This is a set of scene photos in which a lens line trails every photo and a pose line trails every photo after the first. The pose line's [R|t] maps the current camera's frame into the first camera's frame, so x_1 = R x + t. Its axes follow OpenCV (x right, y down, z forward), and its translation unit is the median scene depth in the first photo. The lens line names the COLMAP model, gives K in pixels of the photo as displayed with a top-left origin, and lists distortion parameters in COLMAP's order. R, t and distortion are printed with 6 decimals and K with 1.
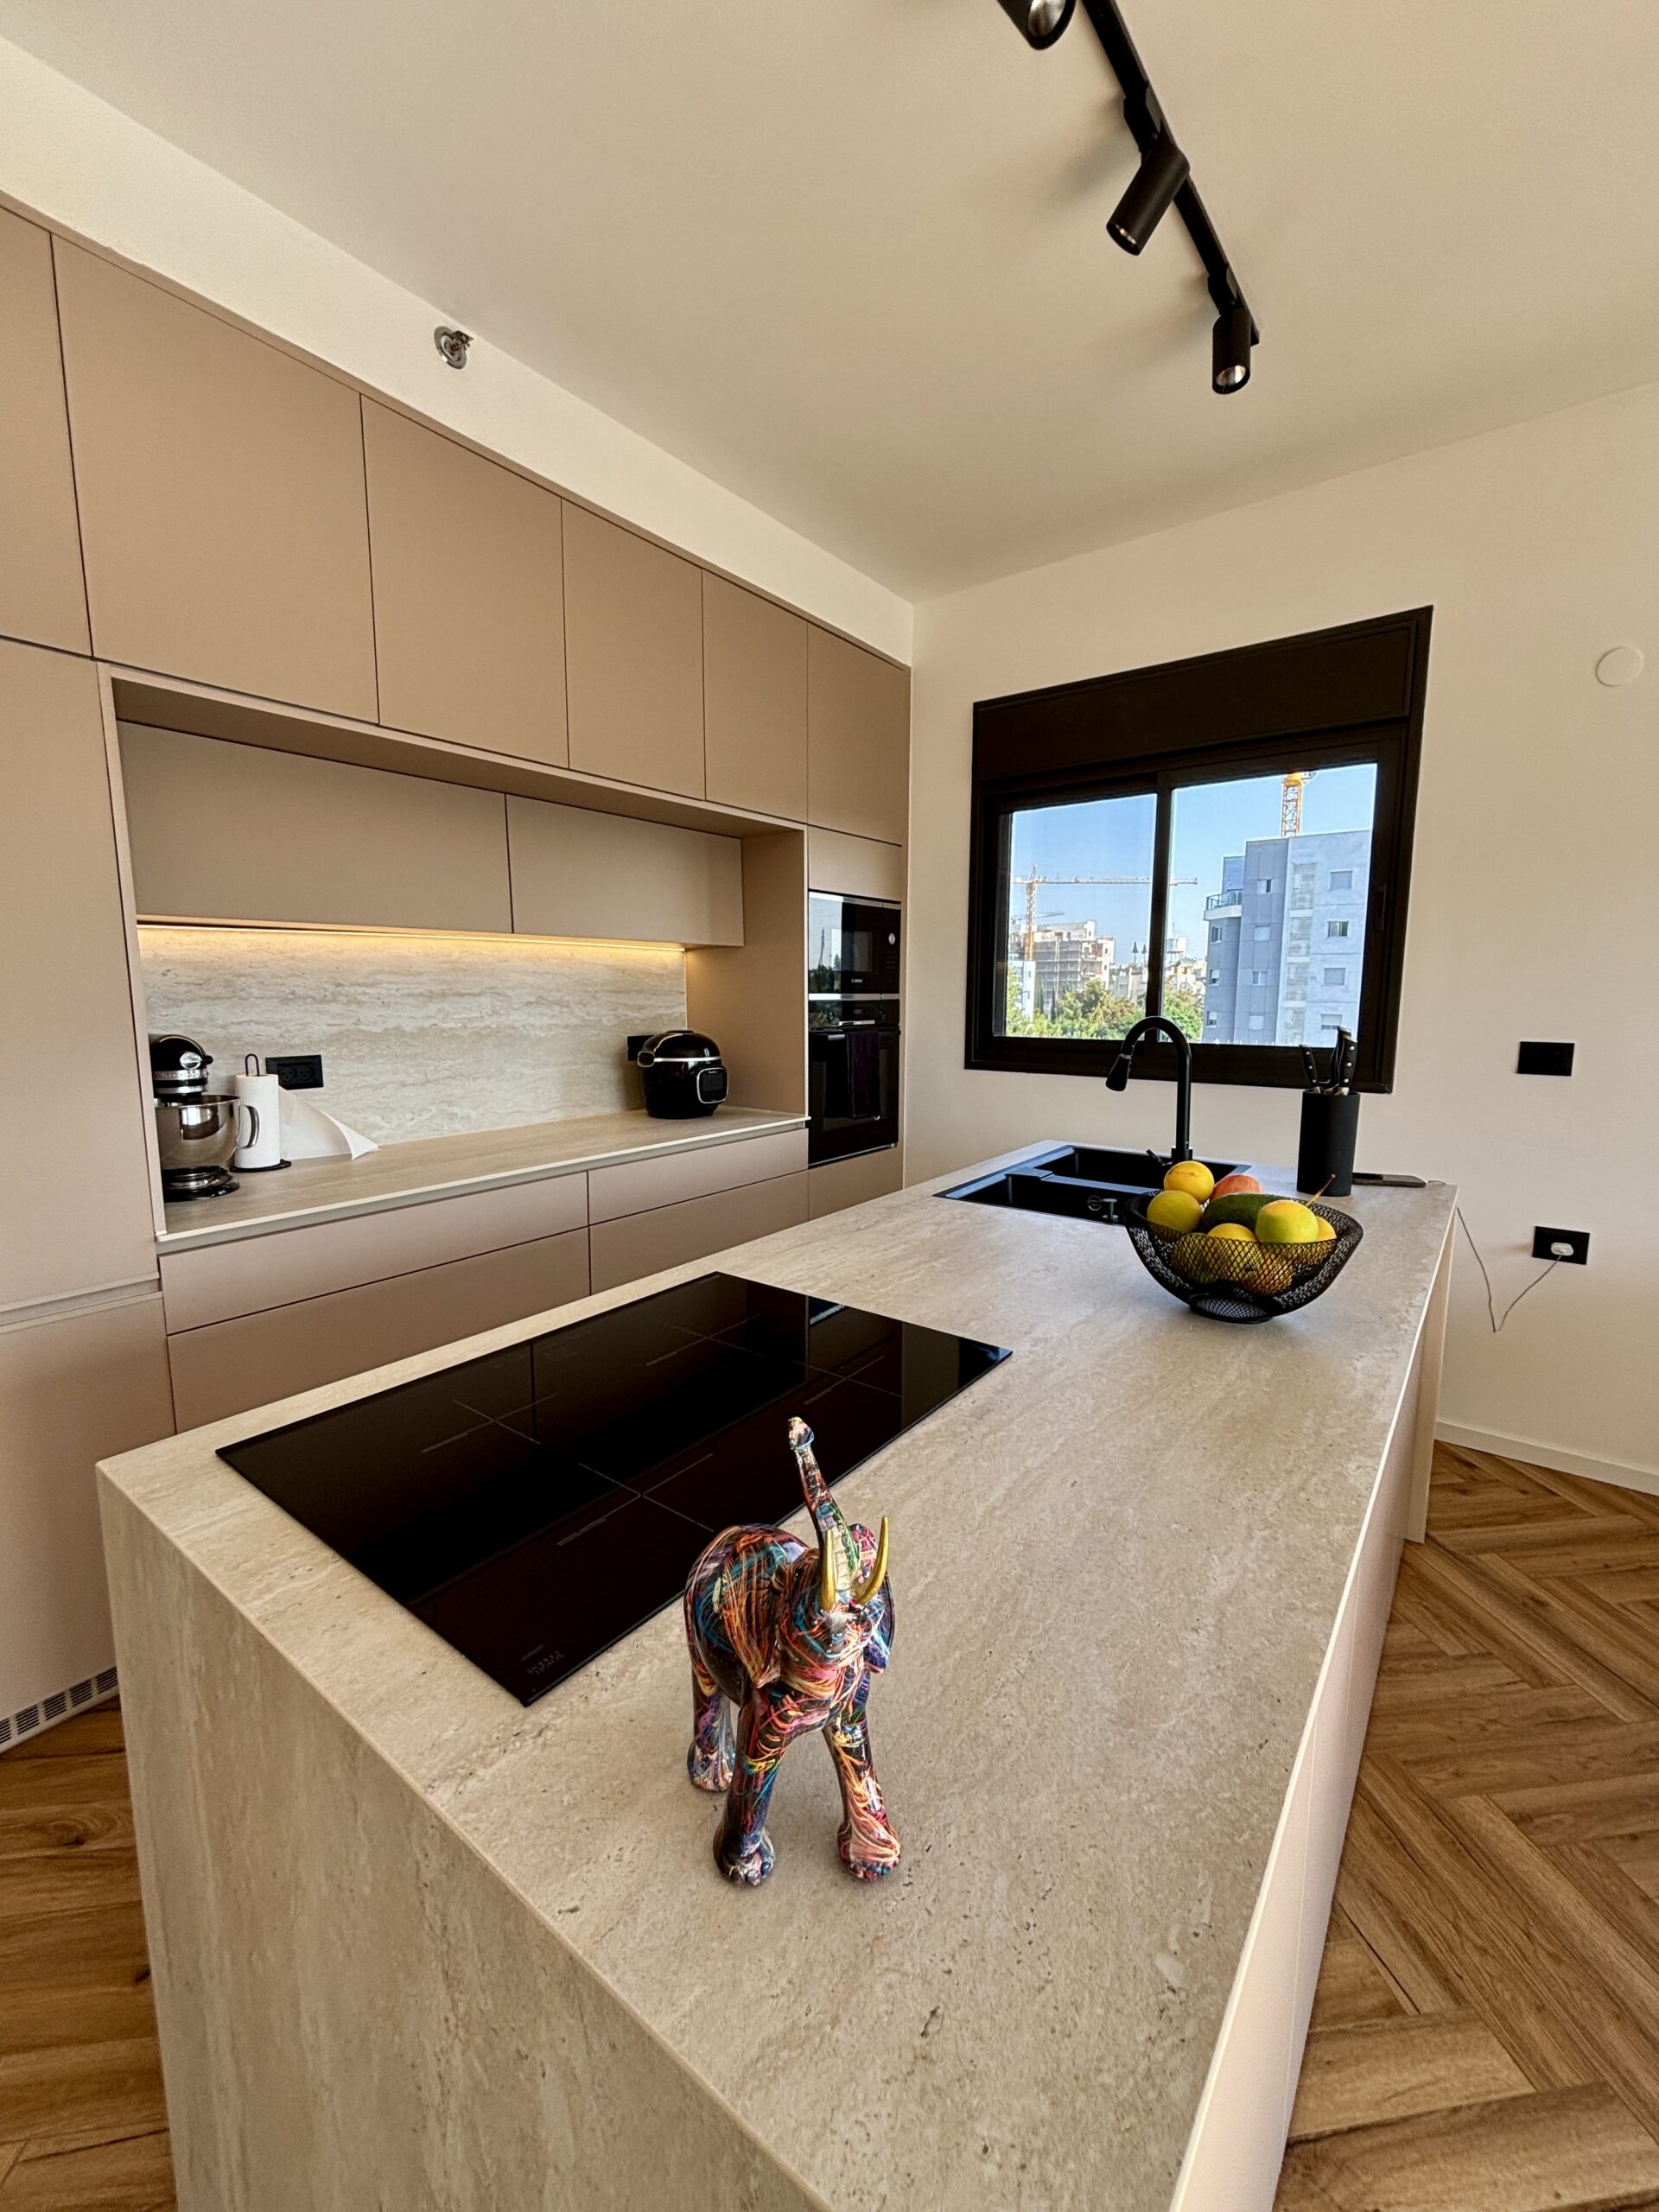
lens RADIAL K [[892.7, 0, 825.8], [0, 892.7, 1113.1], [0, 0, 1]] dist [-0.000492, 0.000449]
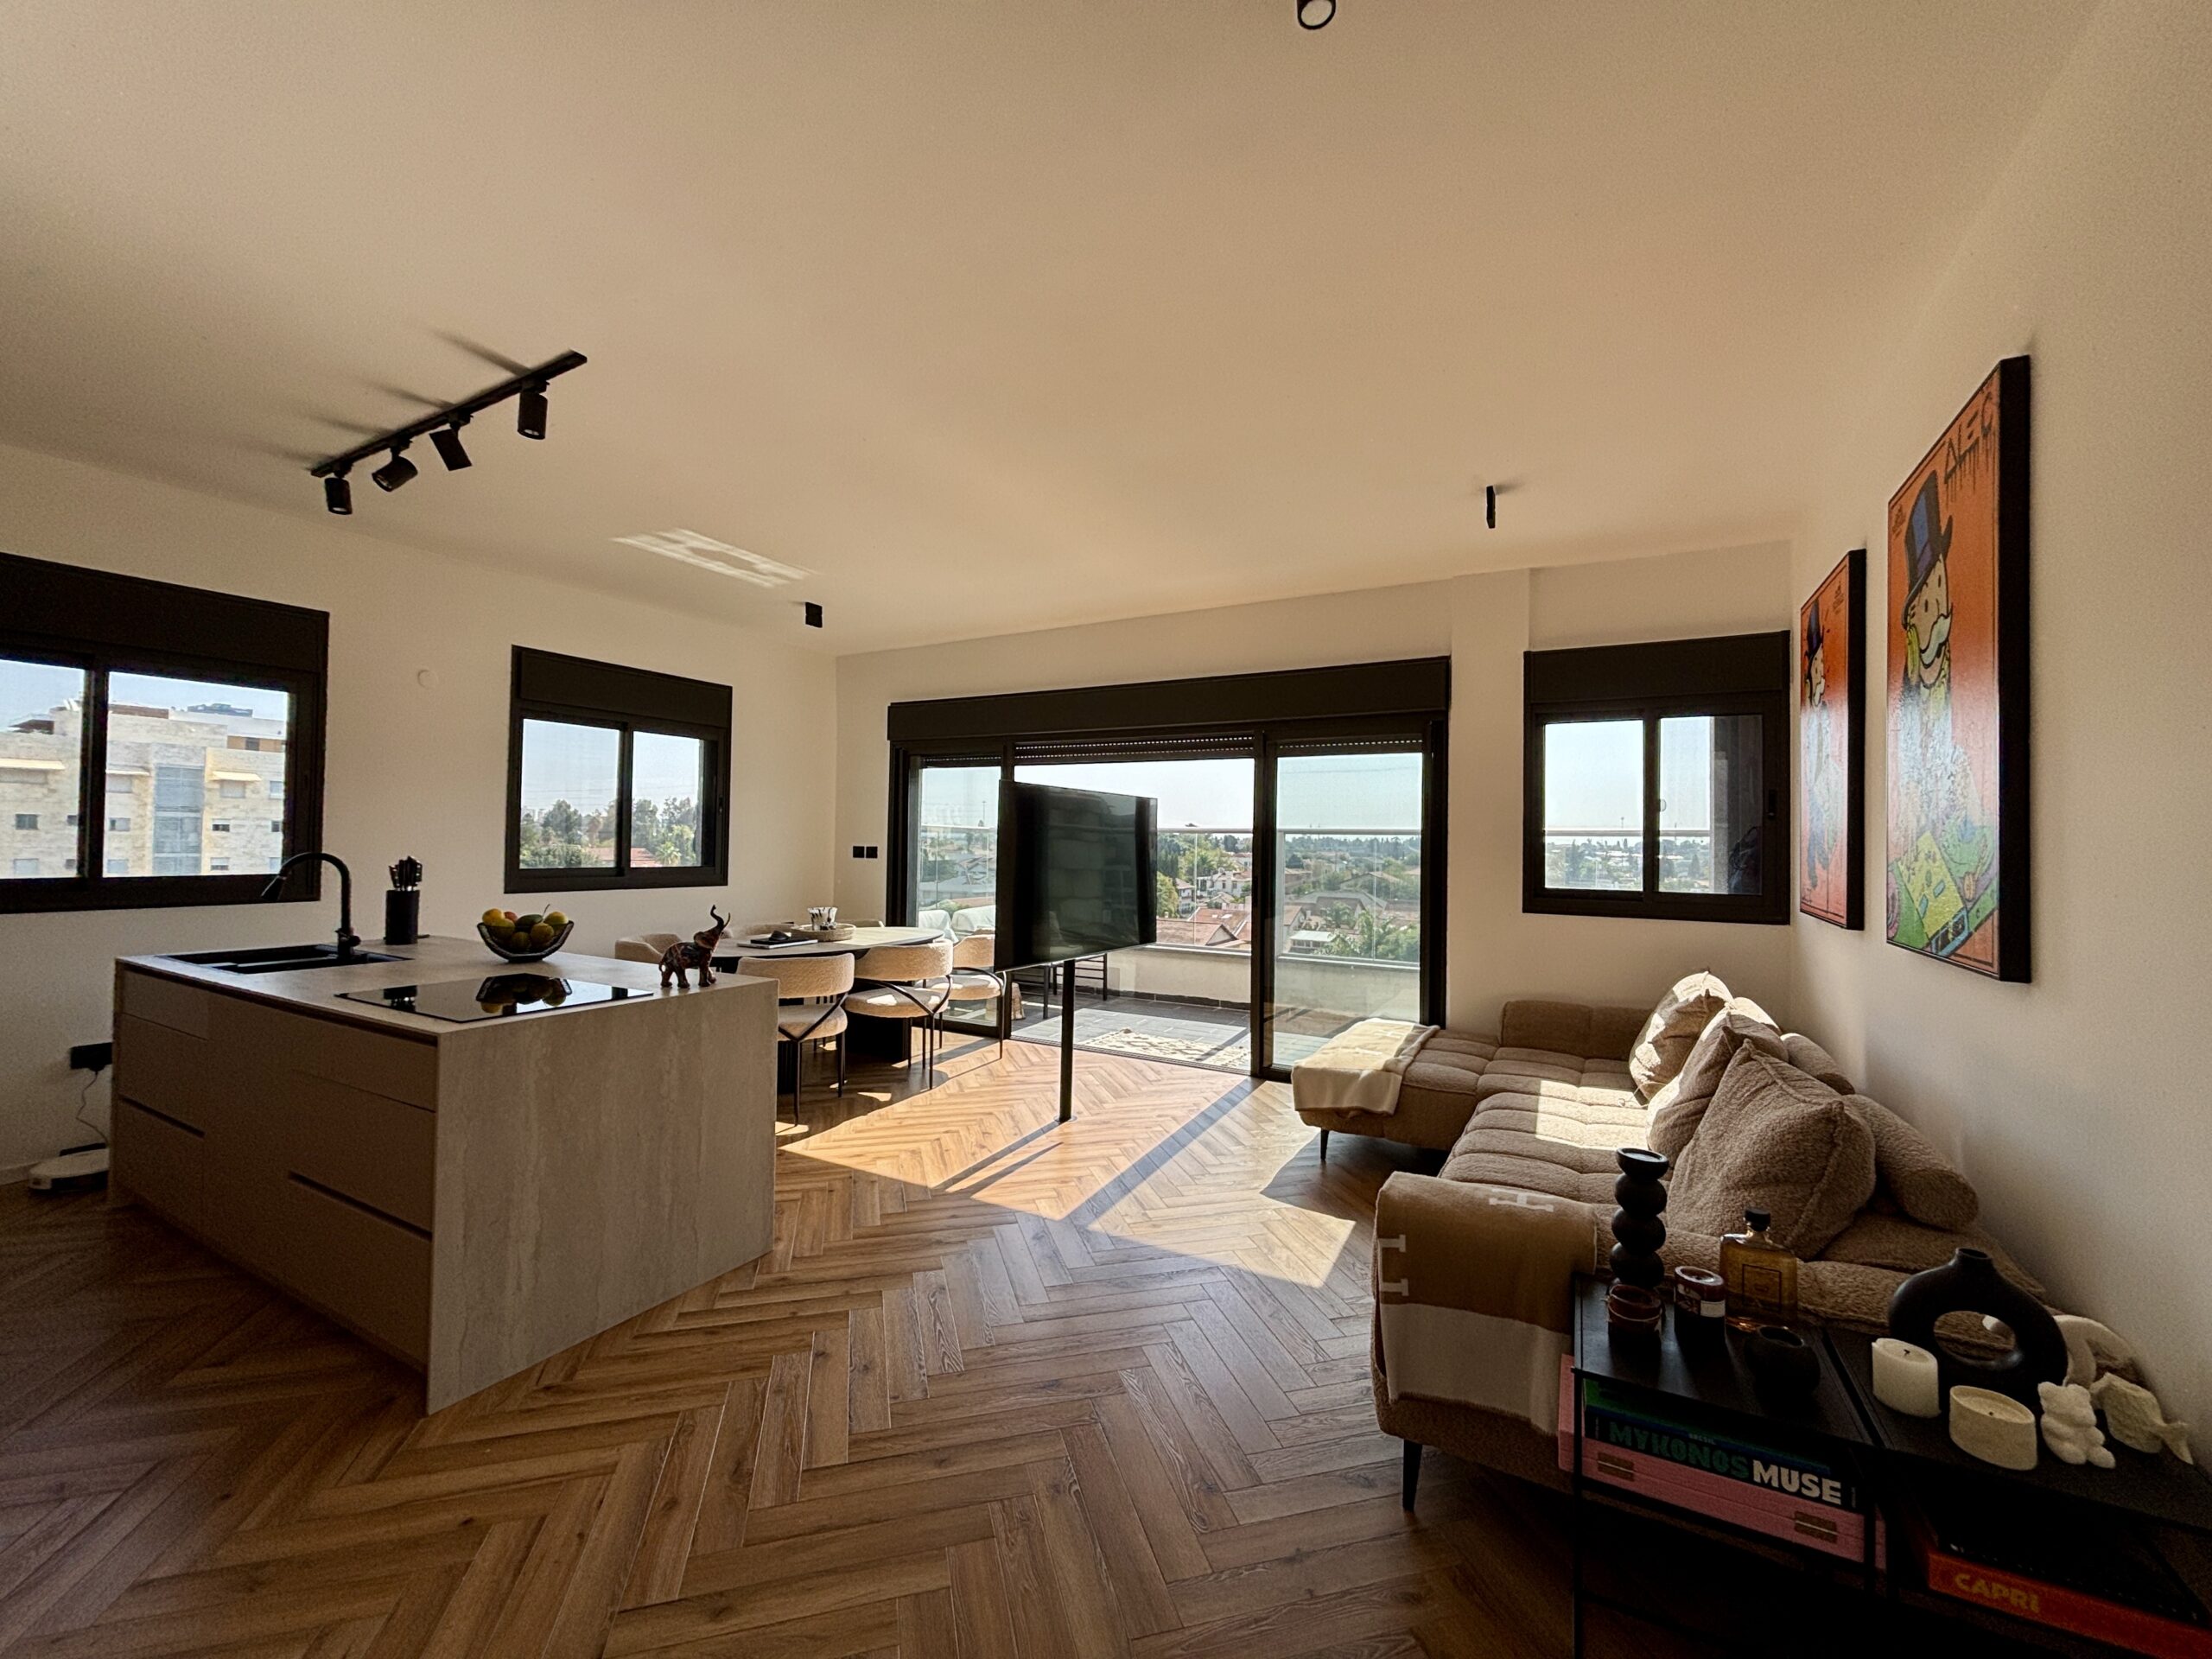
lens RADIAL K [[892.7, 0, 1105.2], [0, 892.7, 825.9], [0, 0, 1]] dist [-0.000492, 0.000449]
pose [[-0.138583, 0.017246, 0.990201, -1.210018], [0.122374, 0.992484, -0.000159, 0.019674], [-0.982761, 0.121152, -0.139652, -0.176550]]
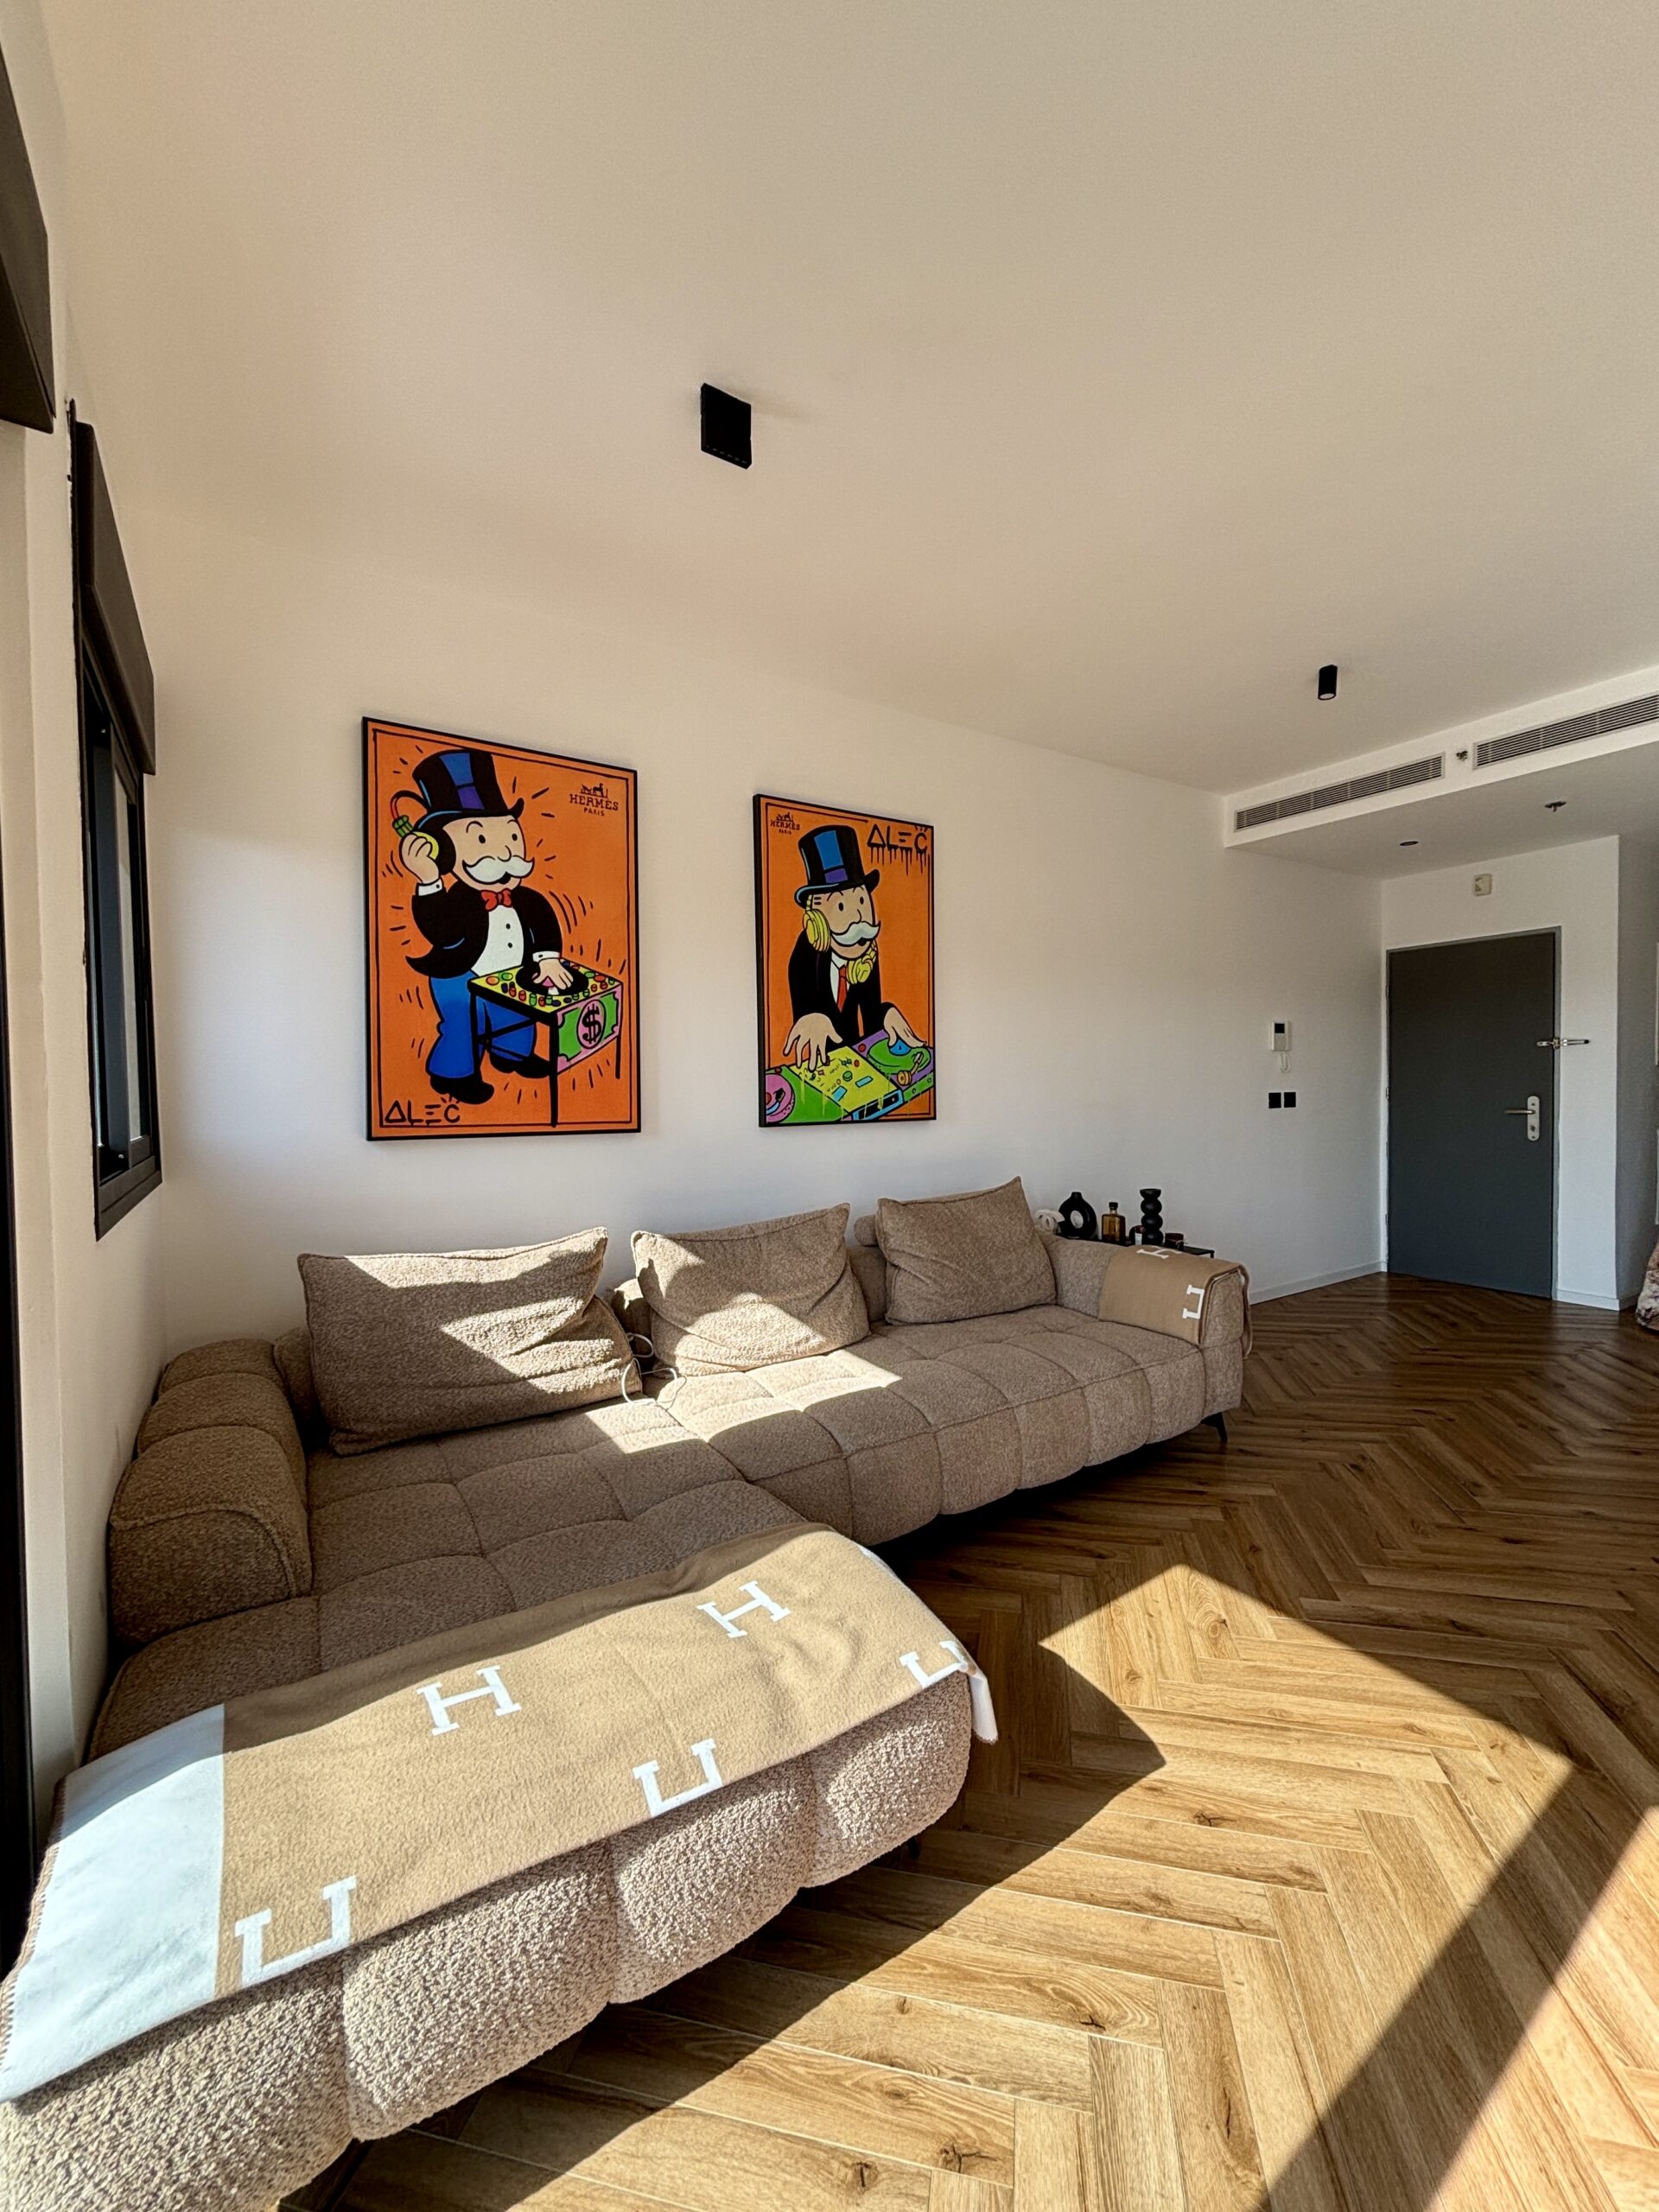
lens RADIAL K [[892.7, 0, 825.8], [0, 892.7, 1113.1], [0, 0, 1]] dist [-0.000492, 0.000449]
pose [[-0.341630, 0.037298, -0.939094, 0.860469], [-0.120993, 0.989152, 0.083301, 0.113057], [0.932014, 0.142082, -0.333411, -0.626547]]
